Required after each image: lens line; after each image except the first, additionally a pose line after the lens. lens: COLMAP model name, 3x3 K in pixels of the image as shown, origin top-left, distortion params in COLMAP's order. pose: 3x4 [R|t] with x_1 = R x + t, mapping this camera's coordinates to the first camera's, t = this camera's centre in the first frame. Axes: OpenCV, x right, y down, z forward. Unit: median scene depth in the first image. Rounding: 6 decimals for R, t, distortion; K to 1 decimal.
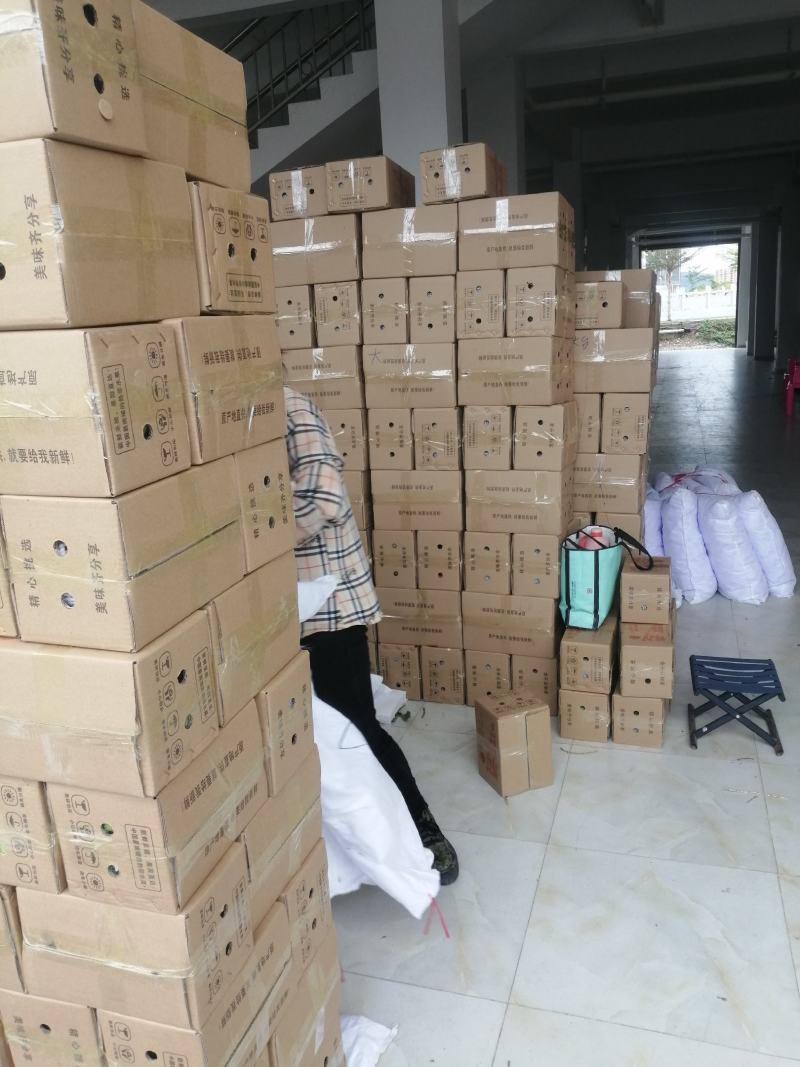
lens RADIAL K [[821.2, 0, 402.2], [0, 821.2, 536.0], [0, 0, 1]] dist [-0.016033, -0.005757]
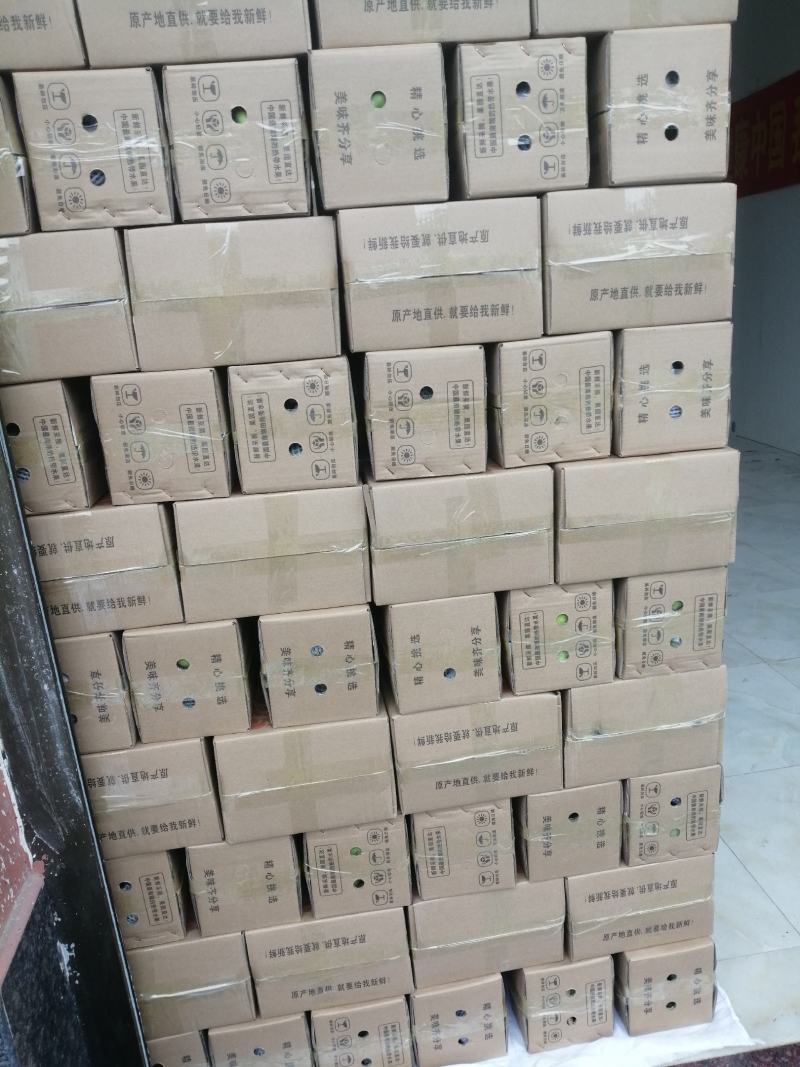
lens RADIAL K [[821.2, 0, 400.4], [0, 821.2, 531.5], [0, 0, 1]] dist [-0.016033, -0.005757]
pose [[0.915025, -0.148807, 0.374948, -1.269308], [0.140141, 0.988846, 0.050445, 0.135716], [-0.378272, 0.006387, 0.925673, 0.014463]]
